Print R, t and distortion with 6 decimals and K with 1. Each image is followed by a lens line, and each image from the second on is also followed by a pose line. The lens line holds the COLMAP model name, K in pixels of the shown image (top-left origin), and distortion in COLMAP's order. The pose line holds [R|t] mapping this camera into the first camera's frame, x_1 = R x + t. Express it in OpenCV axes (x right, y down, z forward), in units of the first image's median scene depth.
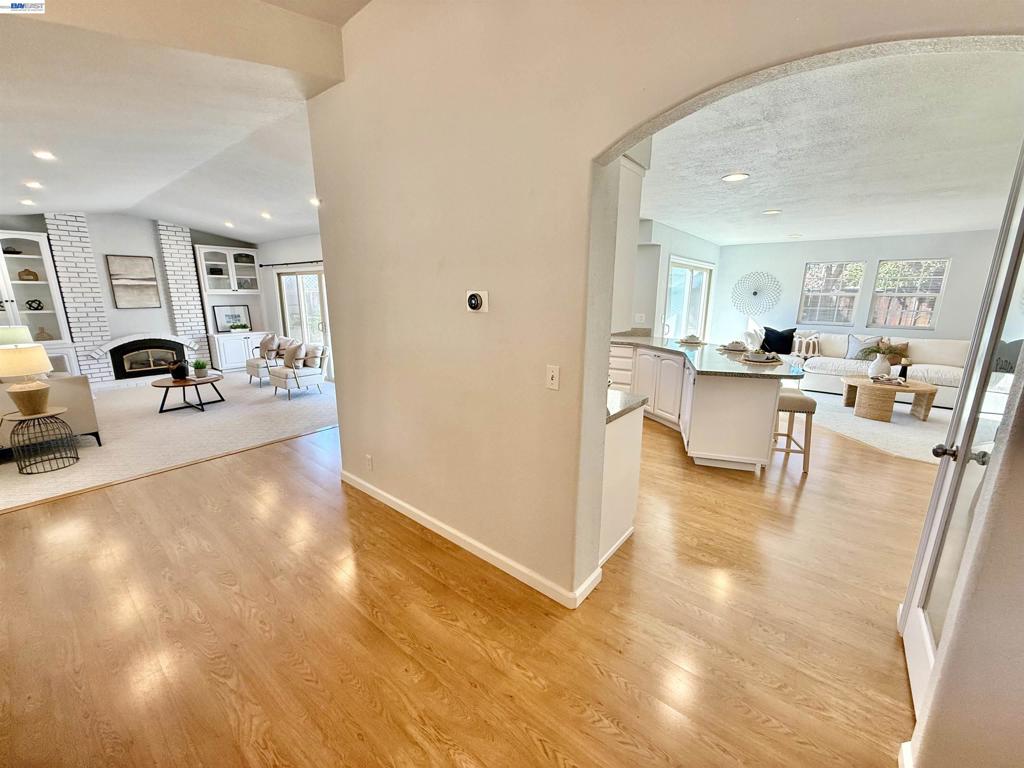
lens RADIAL K [[408.0, 0, 510.7], [0, 408.0, 384.6], [0, 0, 1]] dist [-0.001614, 0.000282]
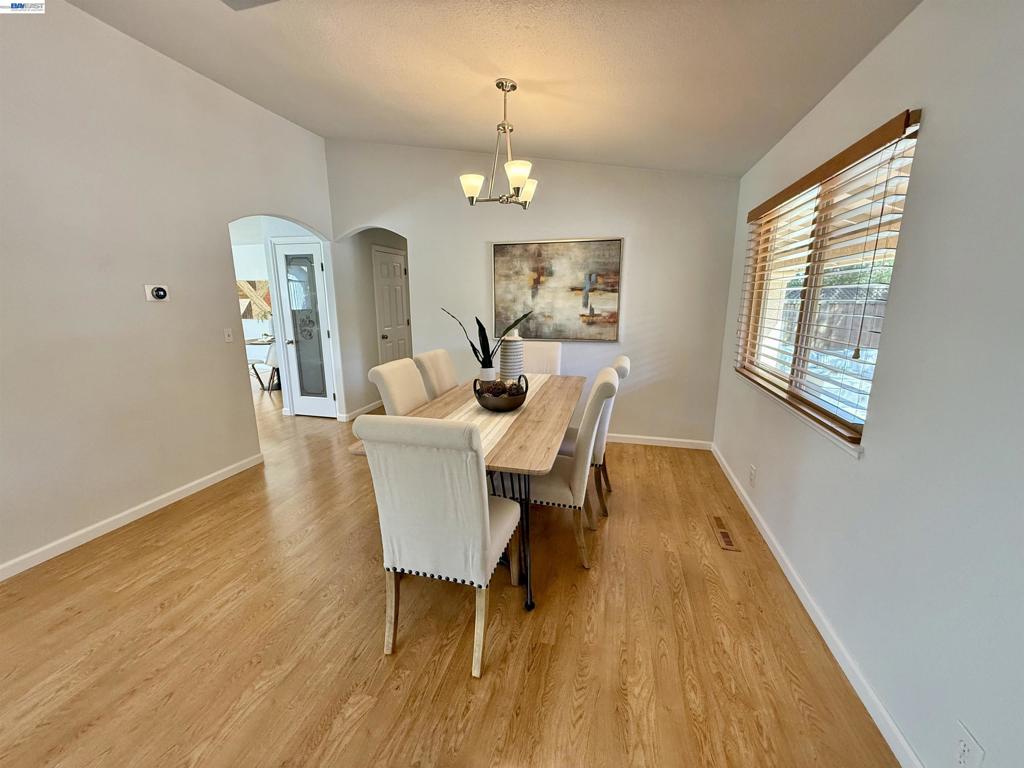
lens RADIAL K [[408.0, 0, 510.7], [0, 408.0, 384.6], [0, 0, 1]] dist [-0.001614, 0.000282]
pose [[-0.421098, -0.196051, 0.885574, -1.919575], [0.200439, 0.932107, 0.301663, -0.102024], [-0.884591, 0.304533, -0.353212, 0.576221]]
